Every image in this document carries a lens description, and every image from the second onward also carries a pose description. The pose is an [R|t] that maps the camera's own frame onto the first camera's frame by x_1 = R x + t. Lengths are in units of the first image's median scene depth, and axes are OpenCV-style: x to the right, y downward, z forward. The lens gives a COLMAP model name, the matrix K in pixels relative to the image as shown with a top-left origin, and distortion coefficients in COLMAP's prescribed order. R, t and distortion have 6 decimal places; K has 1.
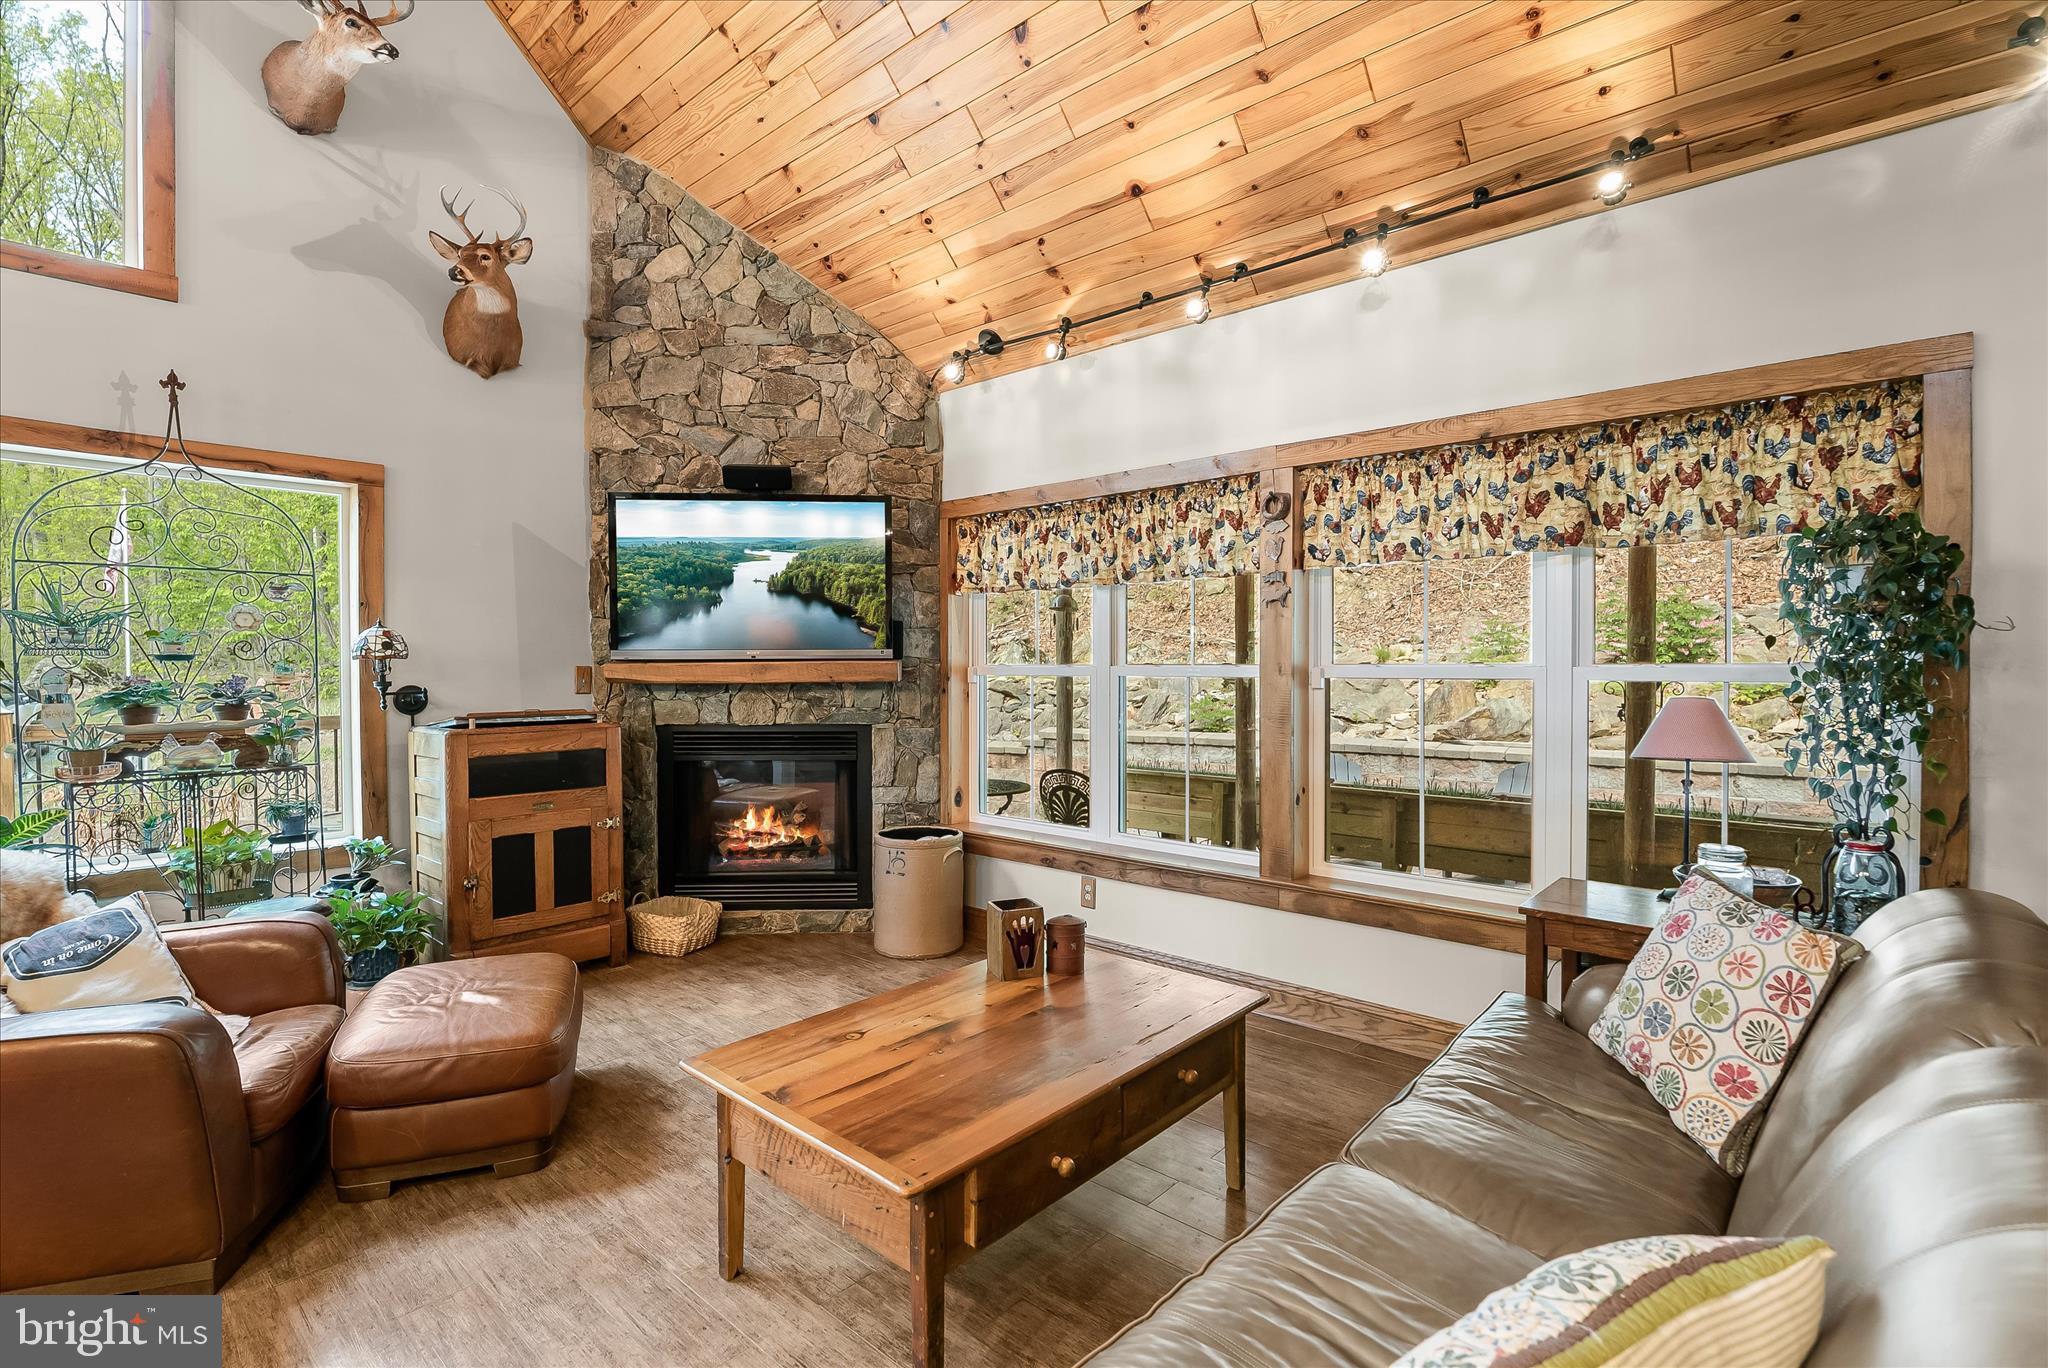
lens RADIAL K [[949.4, 0, 1026.0], [0, 949.4, 670.8], [0, 0, 1]] dist [-0.001368, -0.000137]
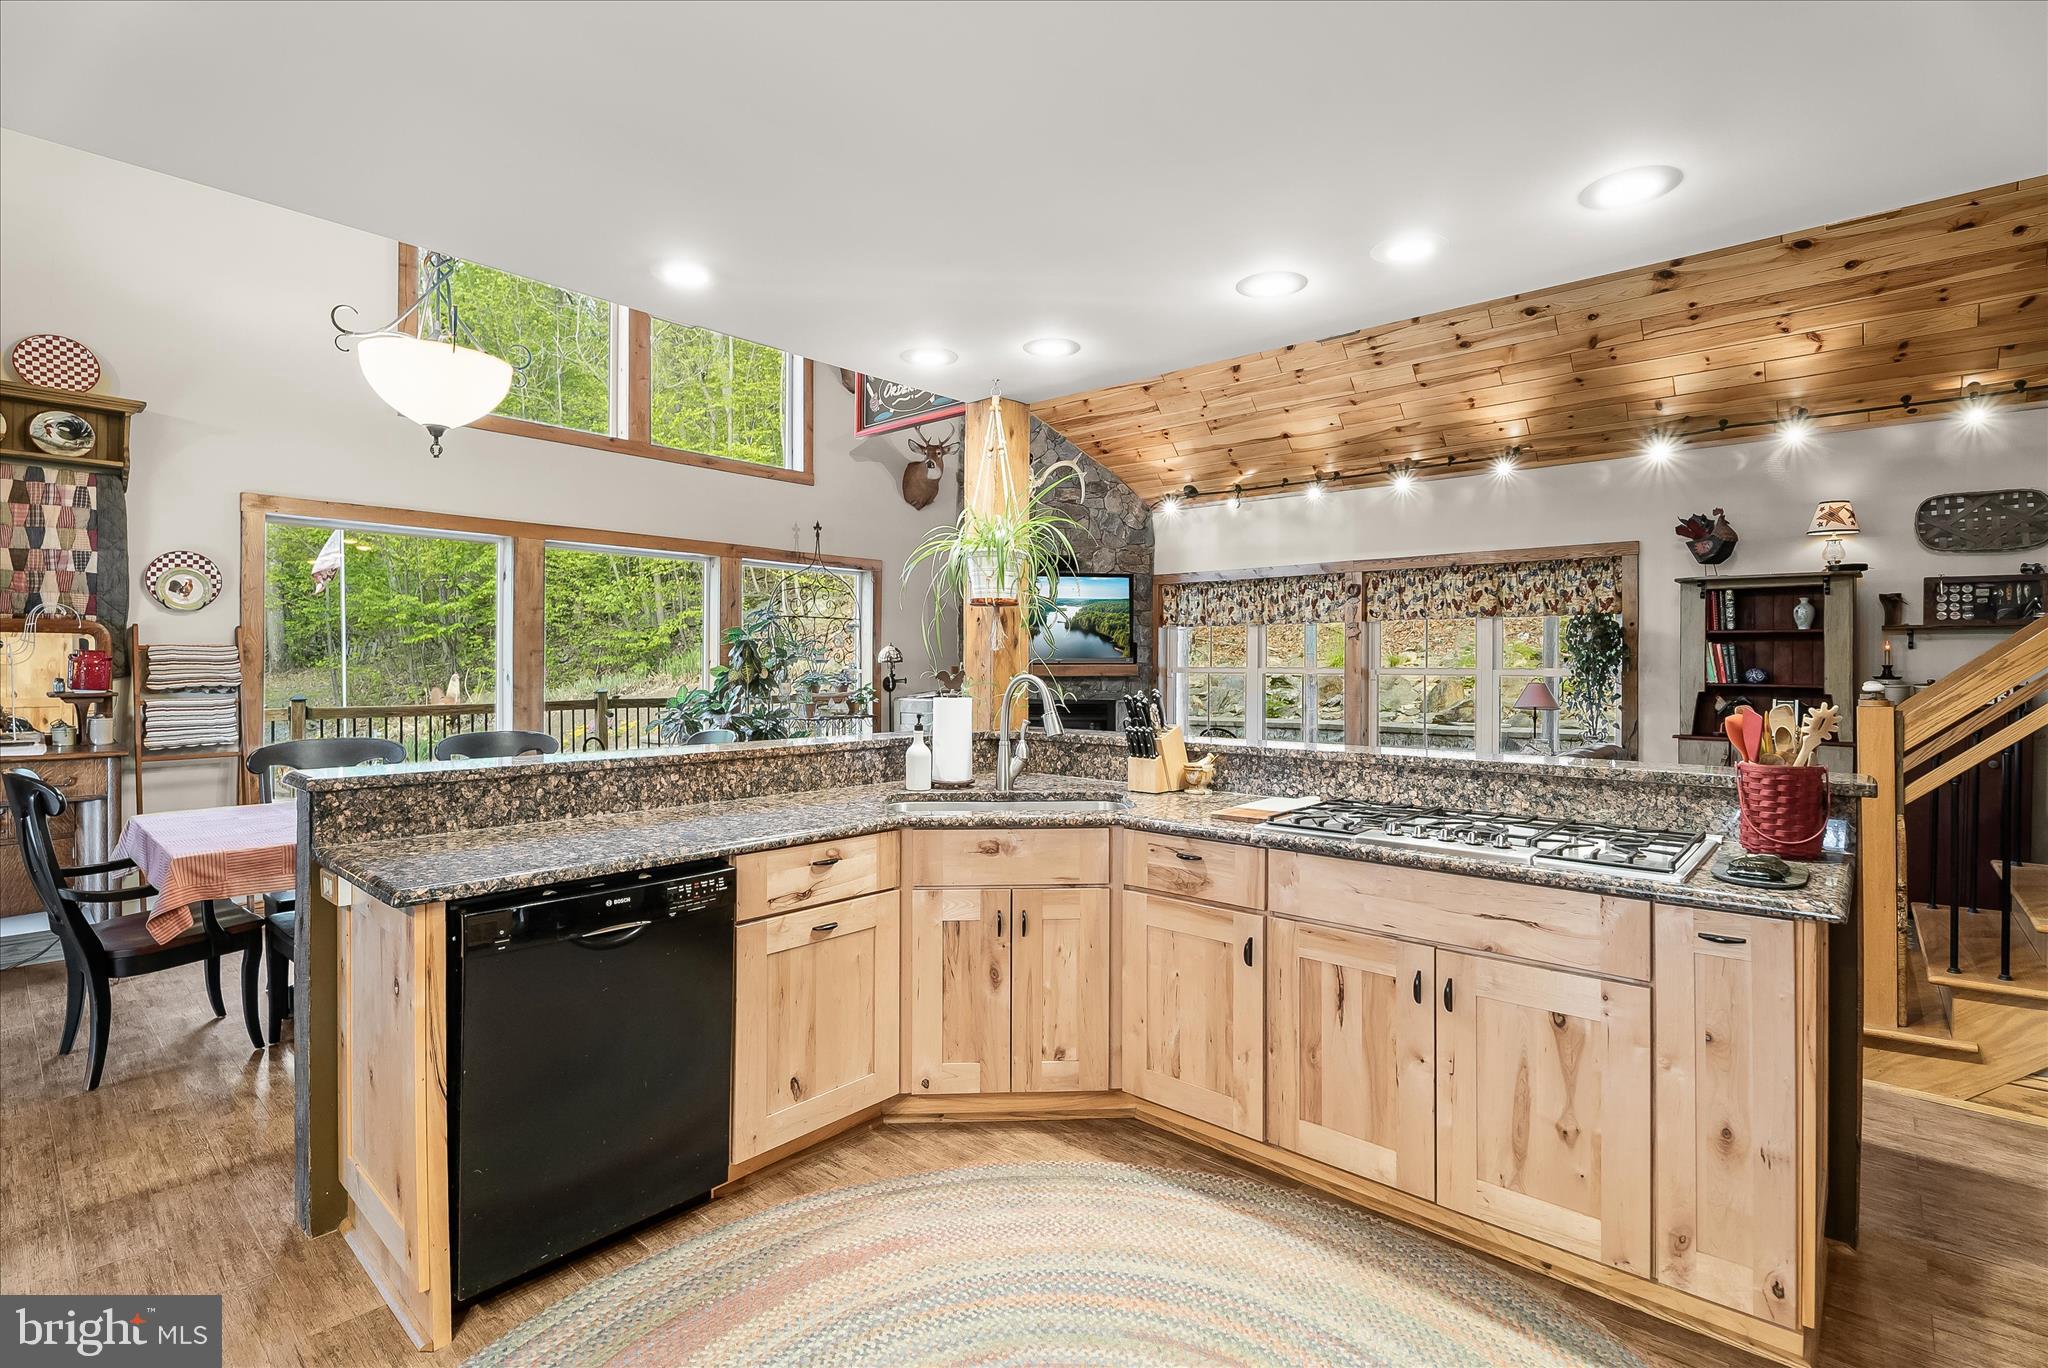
lens RADIAL K [[967.5, 0, 1027.3], [0, 967.5, 661.1], [0, 0, 1]] dist [-0.003968, -0.000489]
pose [[0.999959, 0.006292, 0.006489, -0.375337], [-0.006217, 0.999915, -0.011425, 0.005575], [-0.006560, 0.011384, 0.999914, -0.893732]]
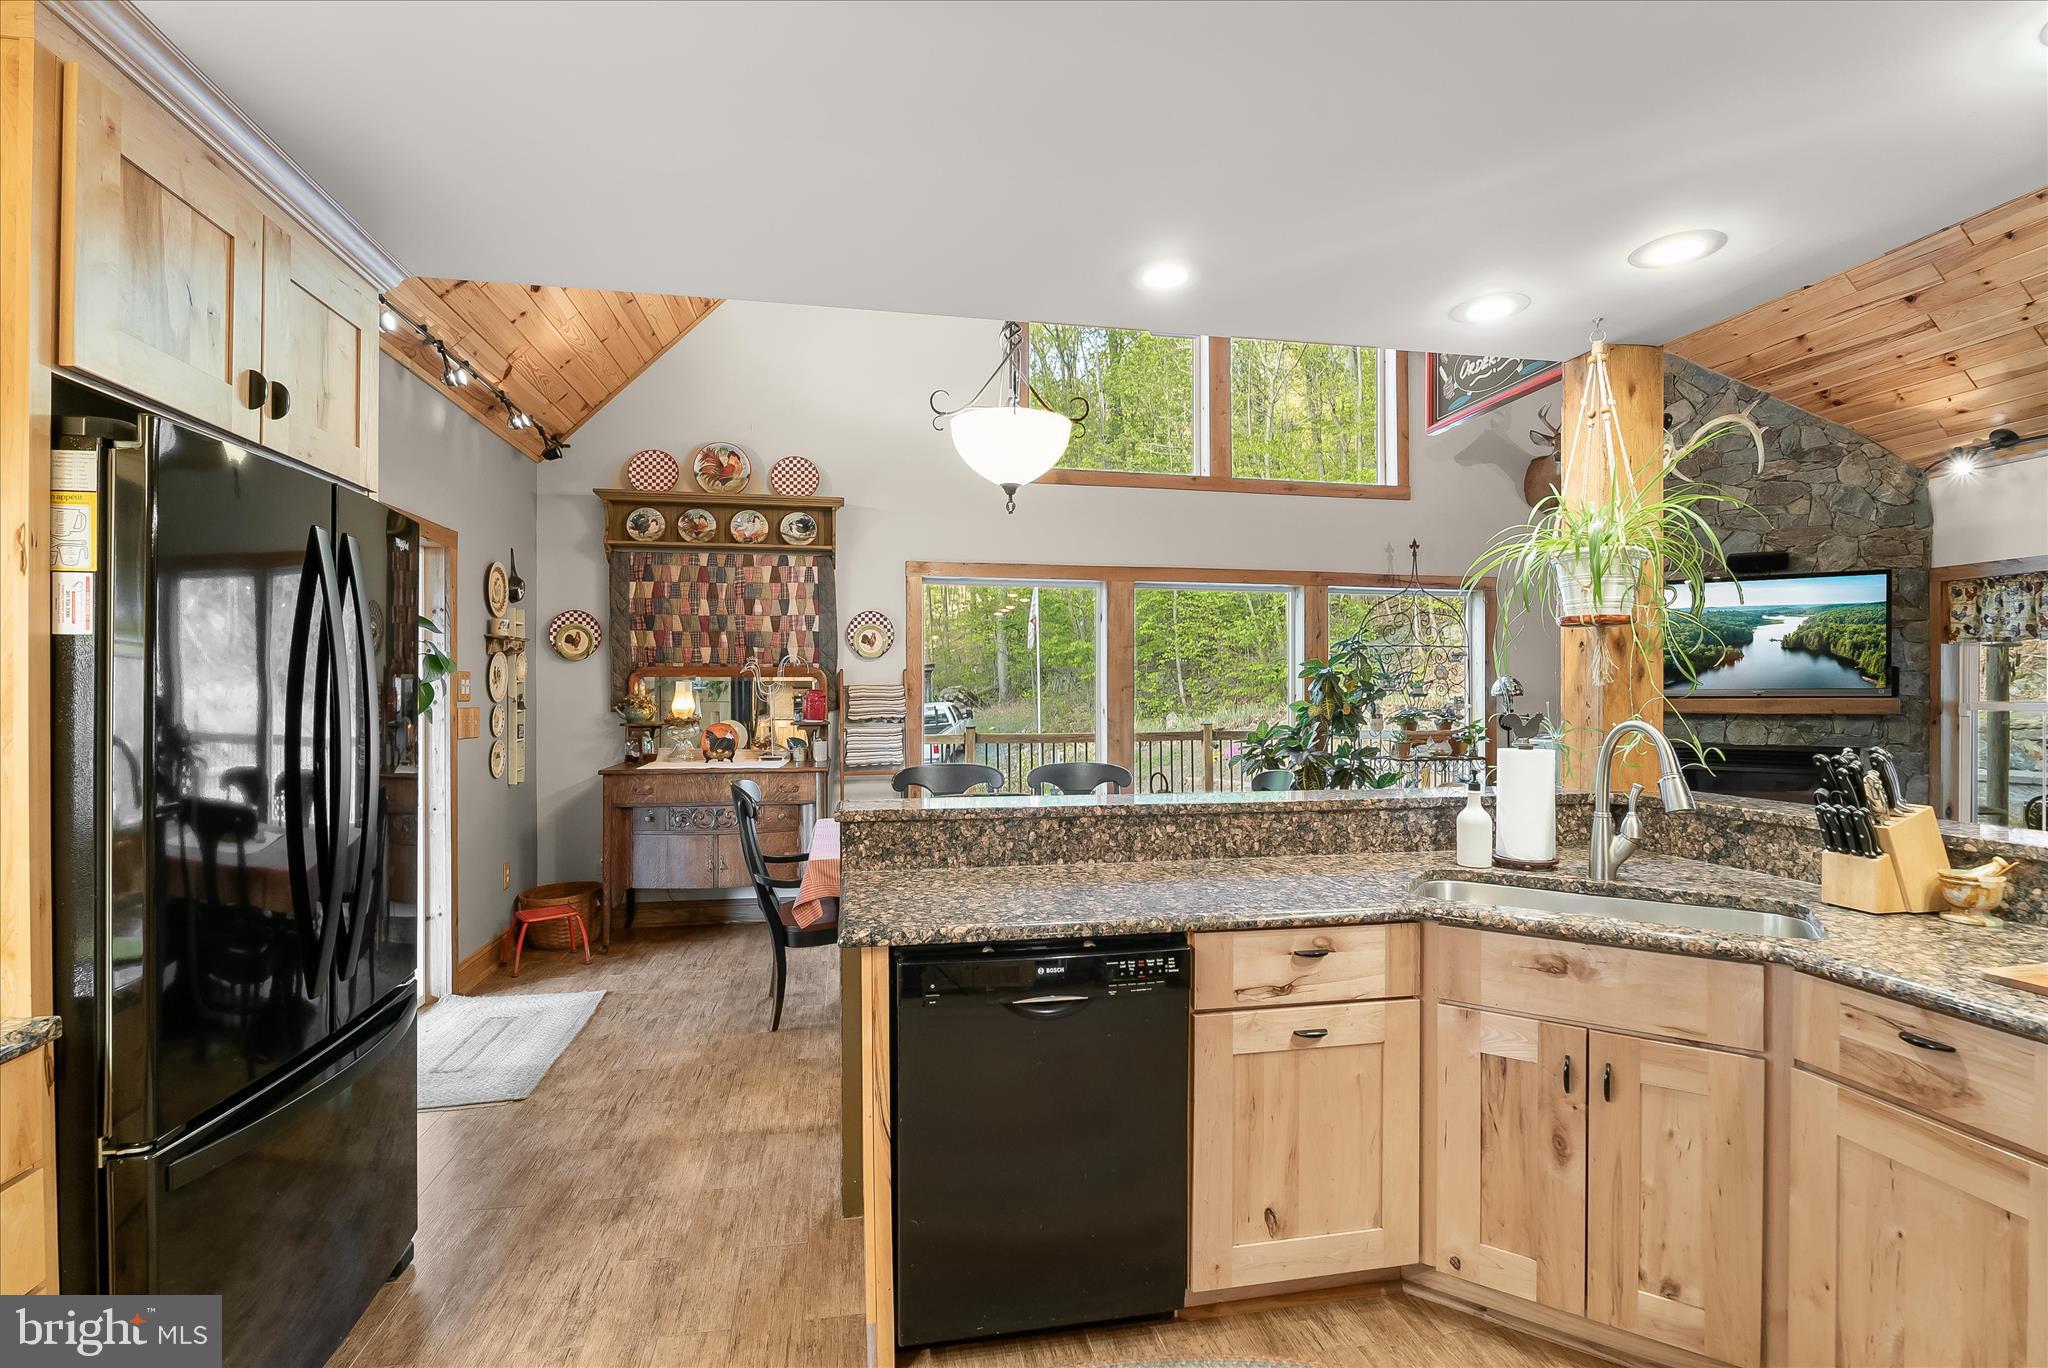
lens RADIAL K [[944.9, 0, 1030.4], [0, 944.9, 693.1], [0, 0, 1]] dist [-0.005449, -0.001249]
pose [[0.797281, 0.003910, -0.603596, -0.317445], [-0.007396, 0.999967, -0.003292, -0.004737], [0.603563, 0.007088, 0.797284, -0.742296]]
